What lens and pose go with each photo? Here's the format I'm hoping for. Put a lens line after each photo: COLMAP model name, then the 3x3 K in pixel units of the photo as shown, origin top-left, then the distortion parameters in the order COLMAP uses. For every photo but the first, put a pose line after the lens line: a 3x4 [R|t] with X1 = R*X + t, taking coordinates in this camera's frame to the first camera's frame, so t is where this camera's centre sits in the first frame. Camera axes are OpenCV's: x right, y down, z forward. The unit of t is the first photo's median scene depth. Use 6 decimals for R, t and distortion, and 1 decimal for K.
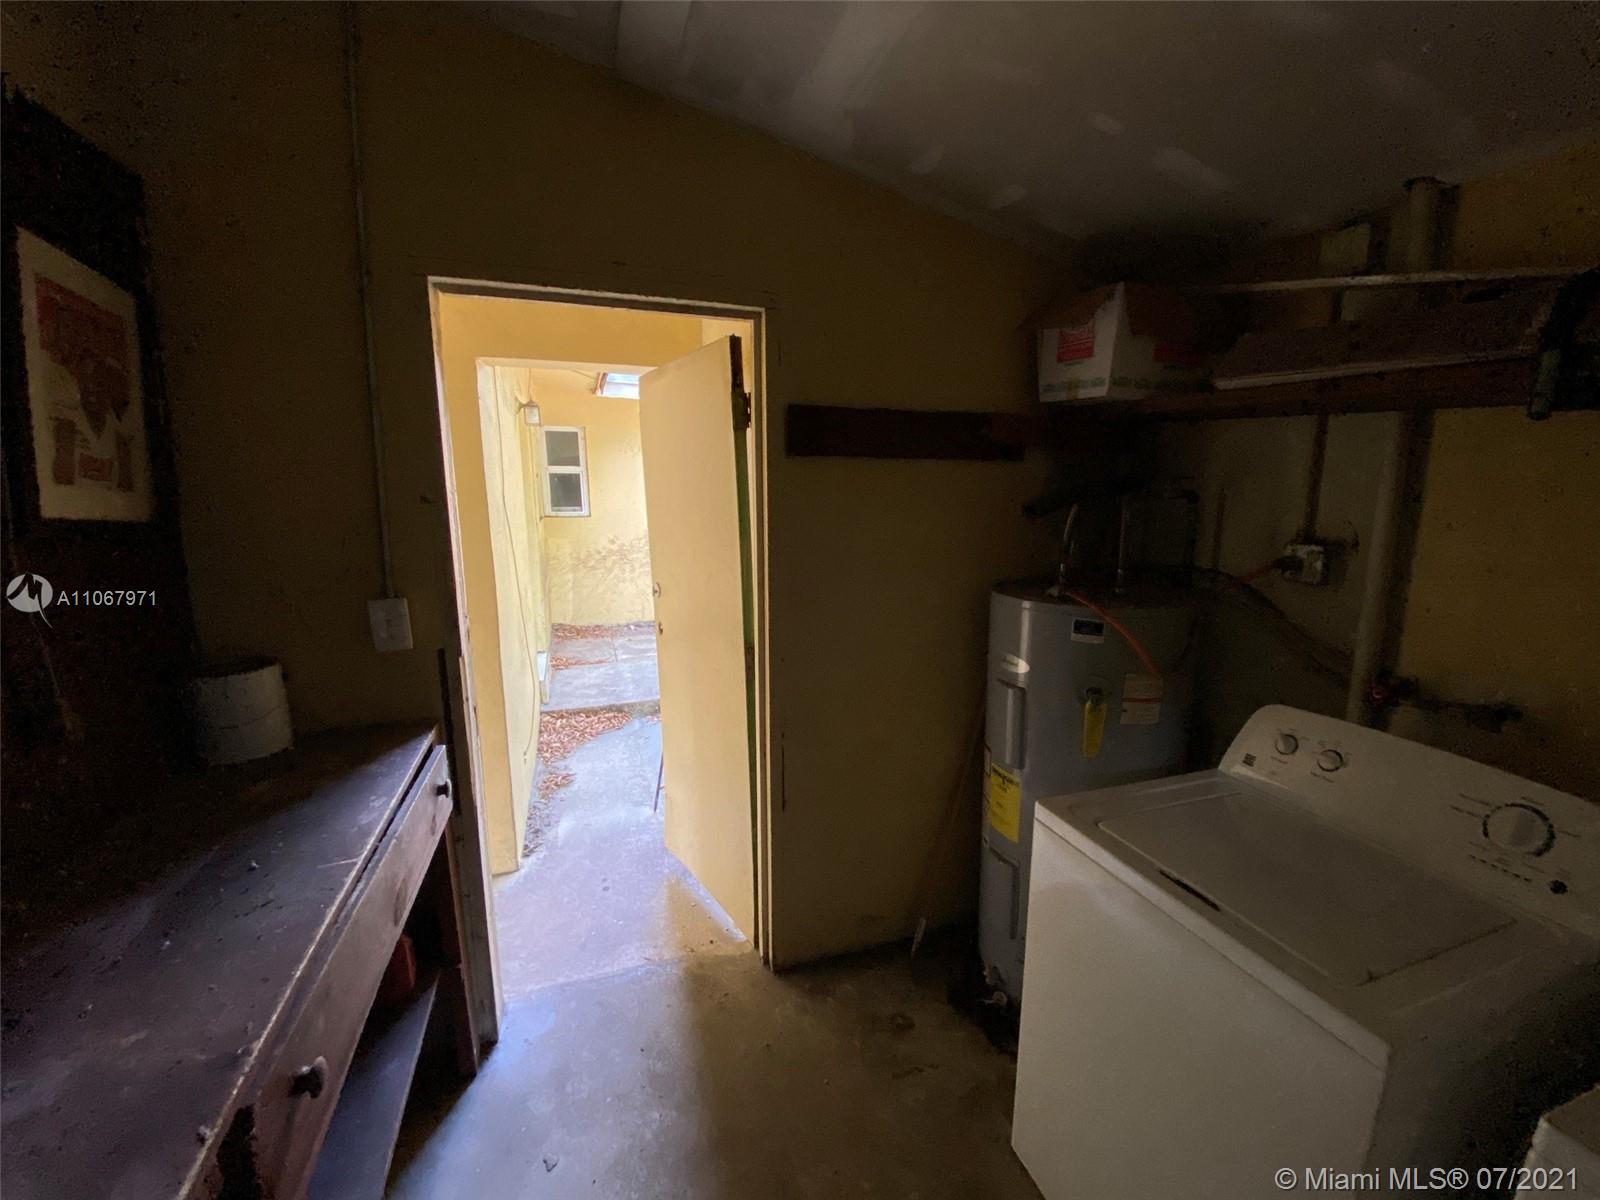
lens RADIAL K [[673.6, 0, 800.0], [0, 673.6, 600.0], [0, 0, 1]] dist [-0.001346, -0.000220]
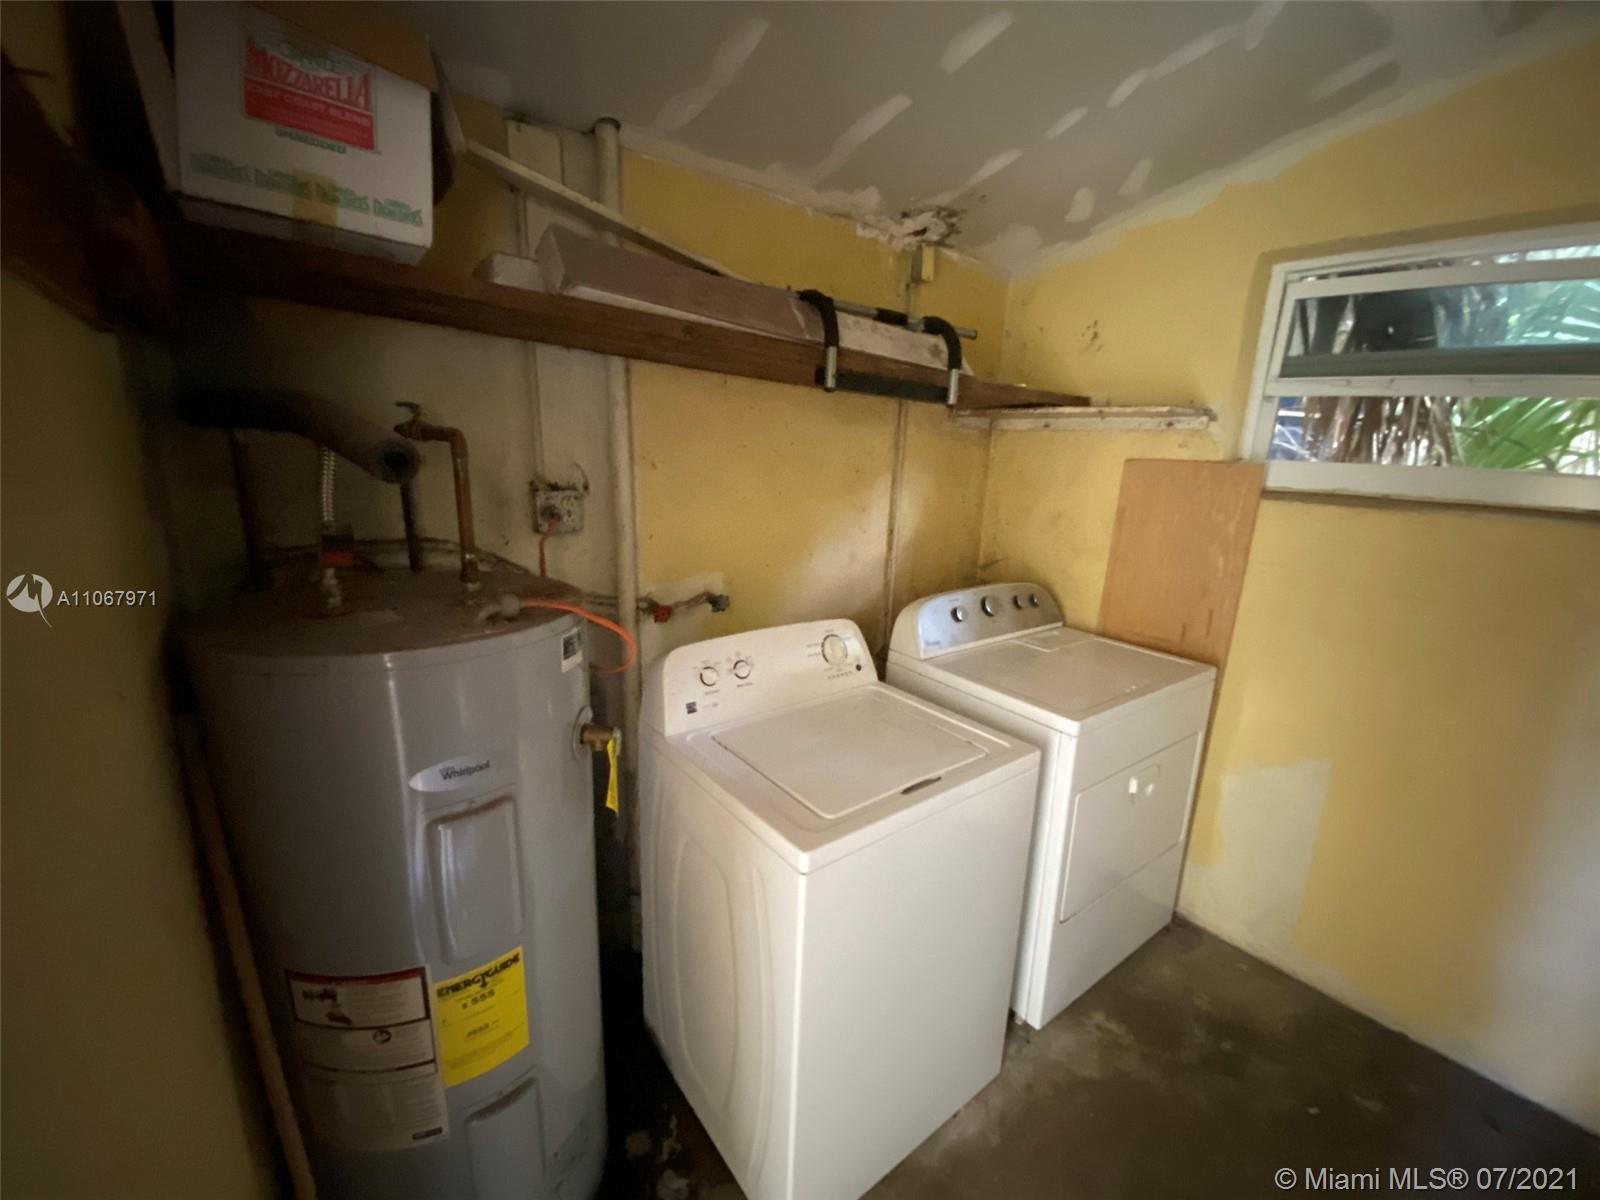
lens RADIAL K [[646.2, 0, 800.0], [0, 646.2, 600.0], [0, 0, 1]] dist [-0.000380, -0.000109]
pose [[-0.330910, -0.221116, 0.917391, -0.189991], [0.133484, 0.951417, 0.277466, -0.132392], [-0.934174, 0.214273, -0.285318, 0.911508]]
